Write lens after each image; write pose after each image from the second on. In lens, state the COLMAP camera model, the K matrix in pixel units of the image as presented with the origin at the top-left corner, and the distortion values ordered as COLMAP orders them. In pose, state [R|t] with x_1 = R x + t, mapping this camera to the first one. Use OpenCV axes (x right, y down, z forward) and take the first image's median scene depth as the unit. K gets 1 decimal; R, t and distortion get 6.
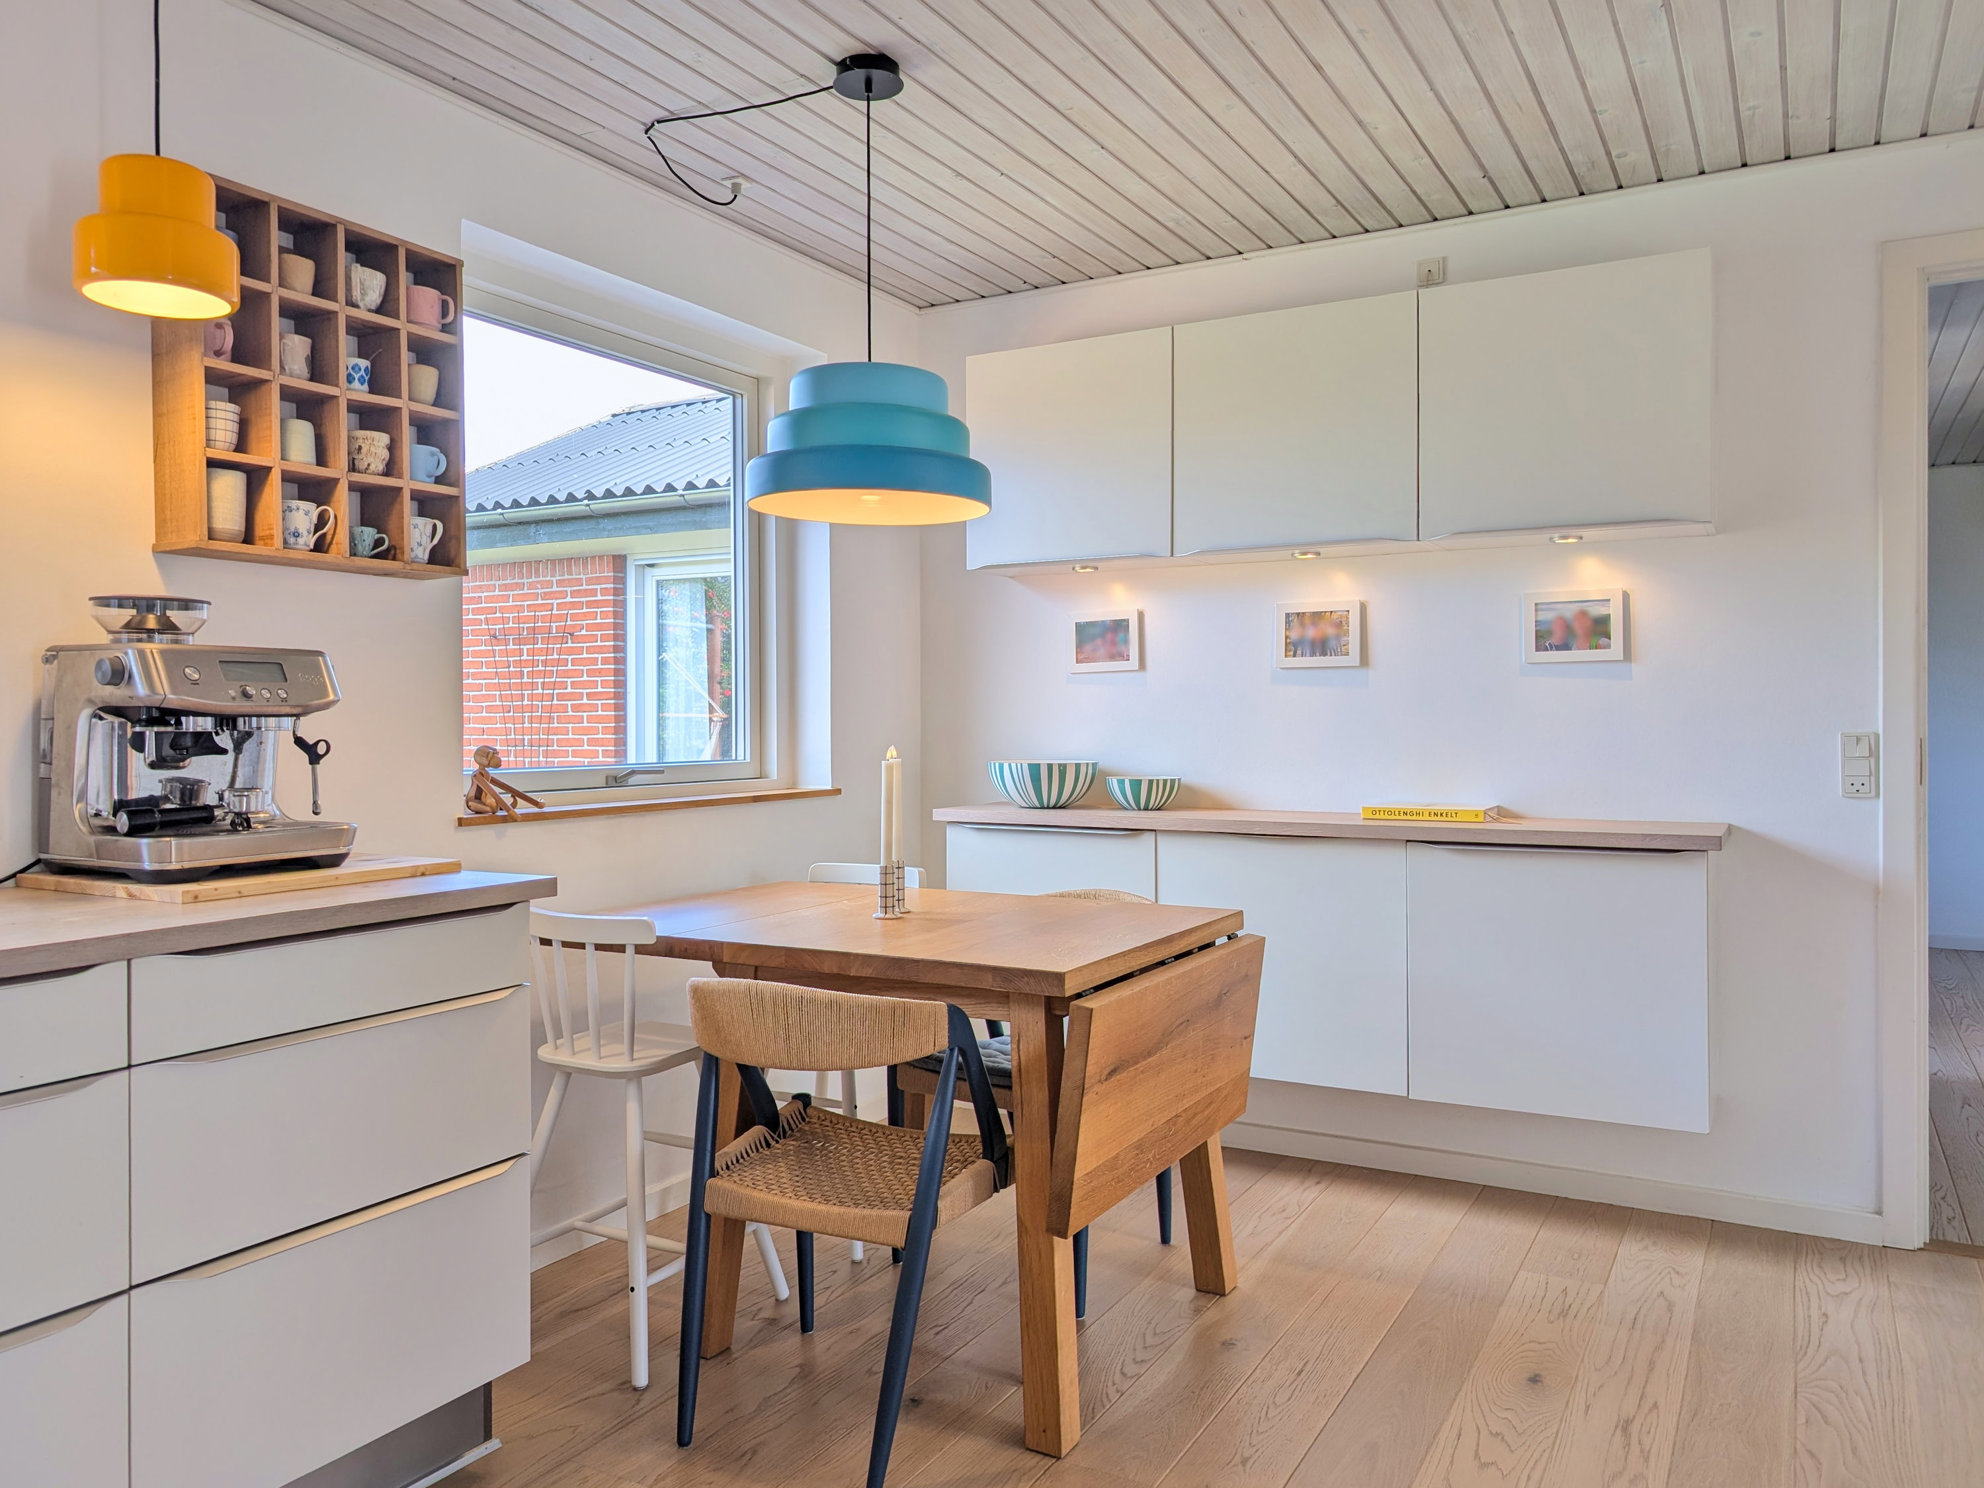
lens RADIAL K [[1490.6, 0, 1066.5], [0, 1490.6, 688.7], [0, 0, 1]] dist [0.010137, 0.000496]
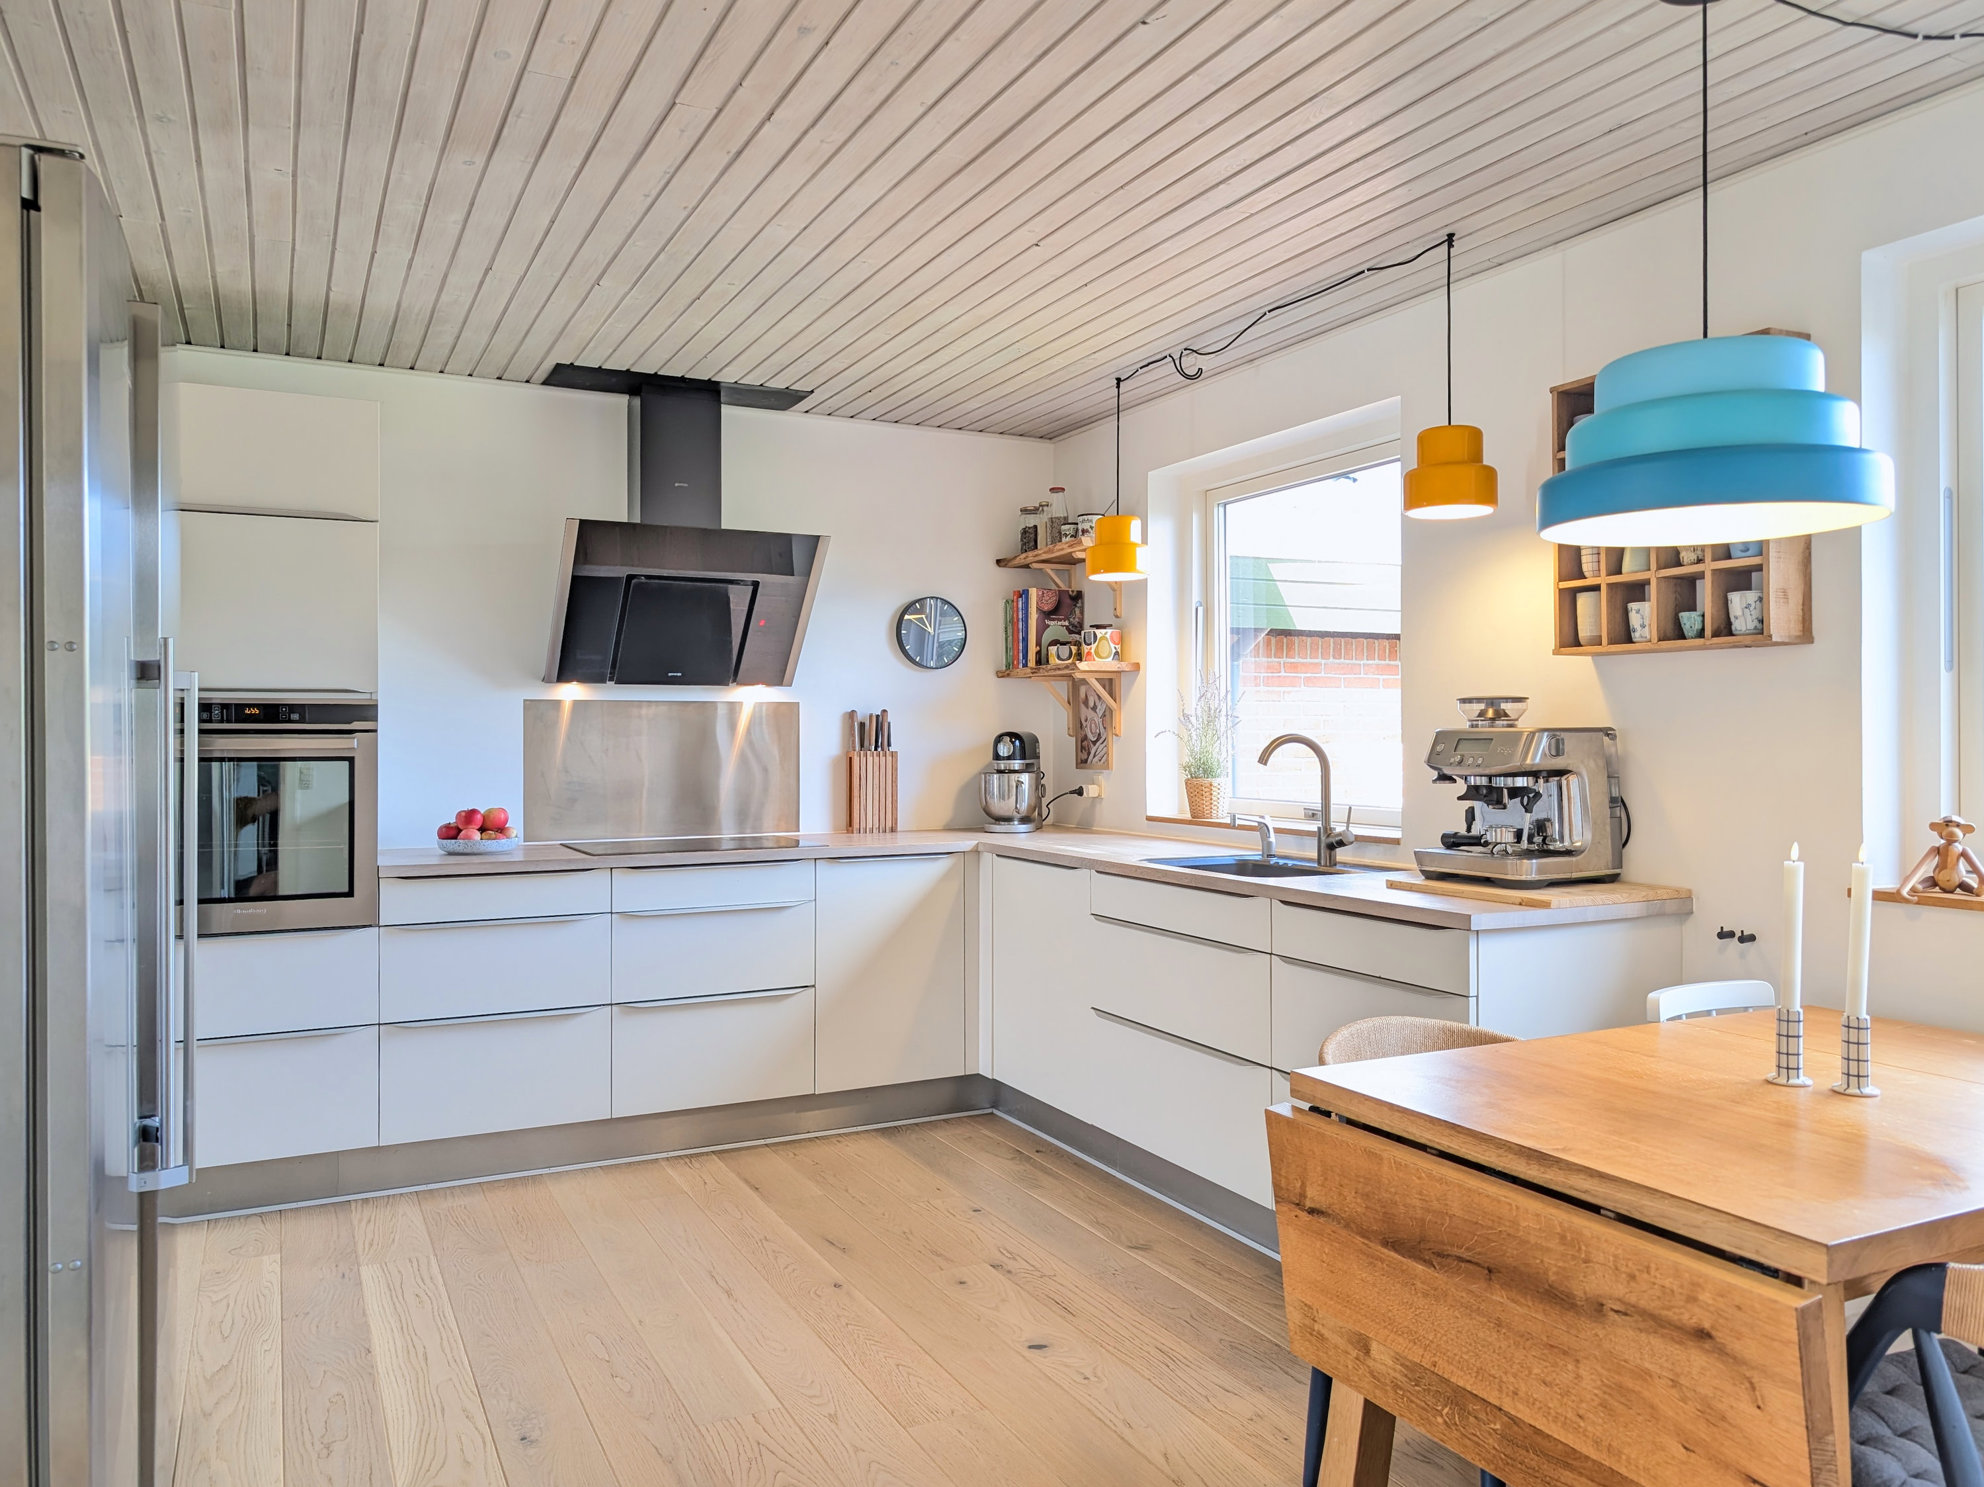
lens RADIAL K [[1420.1, 0, 929.5], [0, 1420.1, 748.4], [0, 0, 1]] dist [0.027188, 0.000026]
pose [[-0.557321, 0.013871, -0.830181, 0.815904], [0.006217, 0.999902, 0.012533, -0.025670], [0.830274, 0.001824, -0.557353, 1.178285]]
